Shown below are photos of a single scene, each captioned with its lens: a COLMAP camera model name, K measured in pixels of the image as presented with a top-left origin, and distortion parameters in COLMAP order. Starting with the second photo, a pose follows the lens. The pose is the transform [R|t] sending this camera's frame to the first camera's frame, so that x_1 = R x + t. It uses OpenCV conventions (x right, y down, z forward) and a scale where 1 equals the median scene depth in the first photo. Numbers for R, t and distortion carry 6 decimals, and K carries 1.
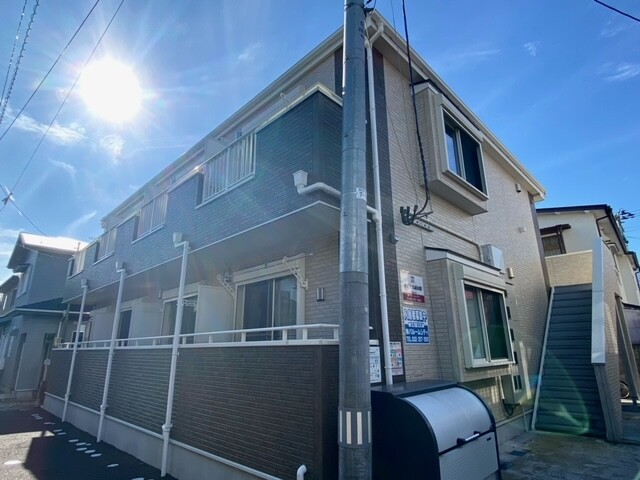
lens RADIAL K [[367.7, 0, 320.0], [0, 367.7, 240.0], [0, 0, 1]] dist [0.042016, -0.035015]
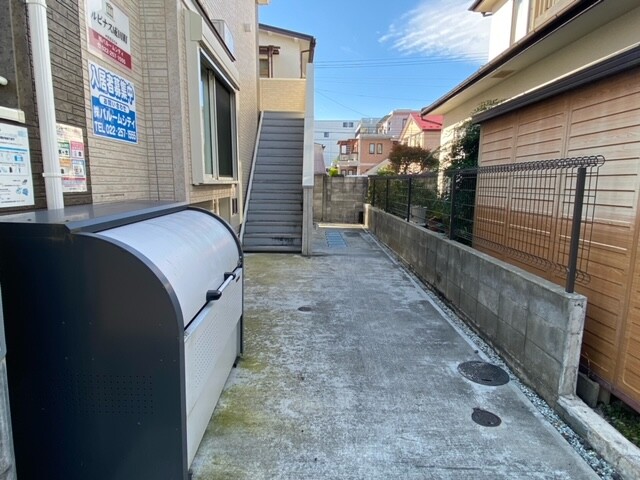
lens RADIAL K [[367.7, 0, 320.0], [0, 367.7, 240.0], [0, 0, 1]] dist [0.042016, -0.035015]
pose [[0.697066, -0.087162, 0.711689, 0.071664], [-0.224916, 0.915903, 0.332467, 0.171161], [-0.680817, -0.391822, 0.618841, 0.409357]]
